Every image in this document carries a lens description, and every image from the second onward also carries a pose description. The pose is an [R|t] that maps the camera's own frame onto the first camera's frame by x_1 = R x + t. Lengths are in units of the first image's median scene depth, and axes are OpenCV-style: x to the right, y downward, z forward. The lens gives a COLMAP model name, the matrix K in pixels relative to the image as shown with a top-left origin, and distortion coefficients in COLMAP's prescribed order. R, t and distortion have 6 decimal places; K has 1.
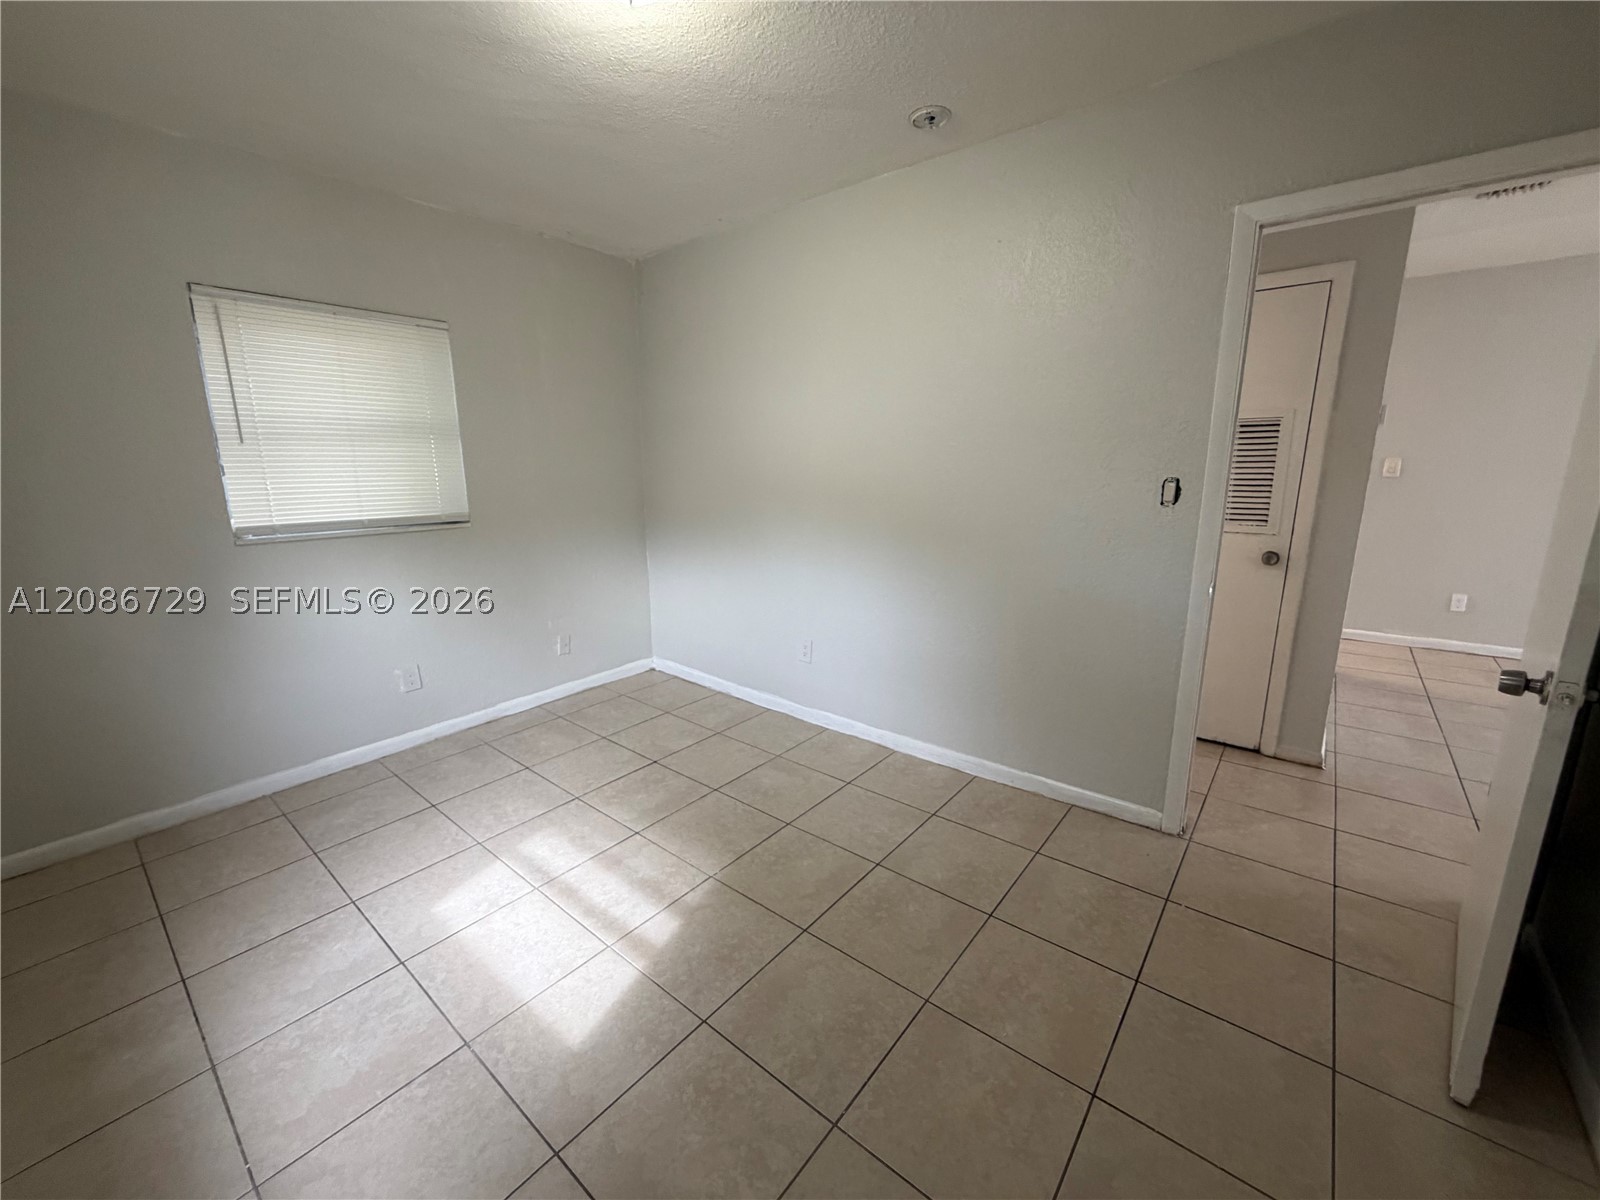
lens RADIAL K [[642.1, 0, 794.0], [0, 642.1, 600.5], [0, 0, 1]] dist [0.001602, 0.000047]
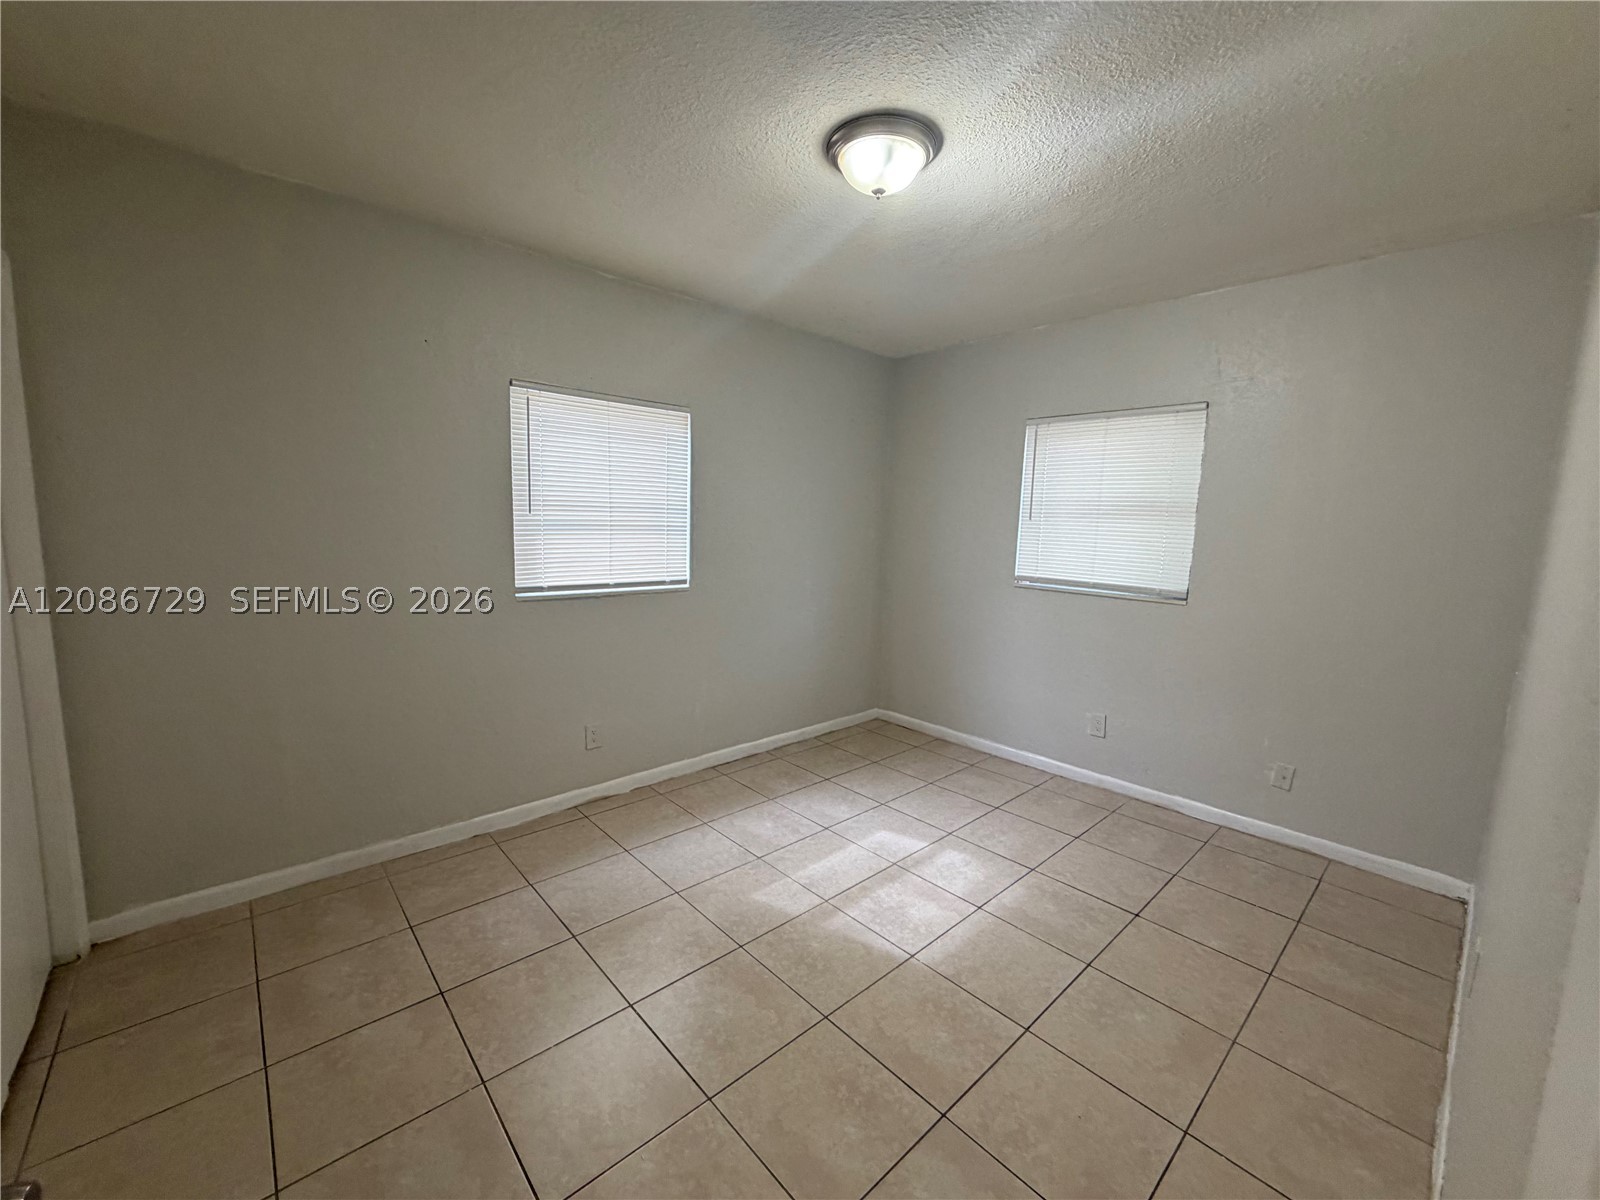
lens RADIAL K [[642.1, 0, 794.0], [0, 642.1, 600.5], [0, 0, 1]] dist [0.001602, 0.000047]
pose [[-0.151445, 0.131283, -0.979709, 0.680690], [-0.235517, 0.957804, 0.164754, -0.180488], [0.959998, 0.255690, -0.114135, 0.690322]]
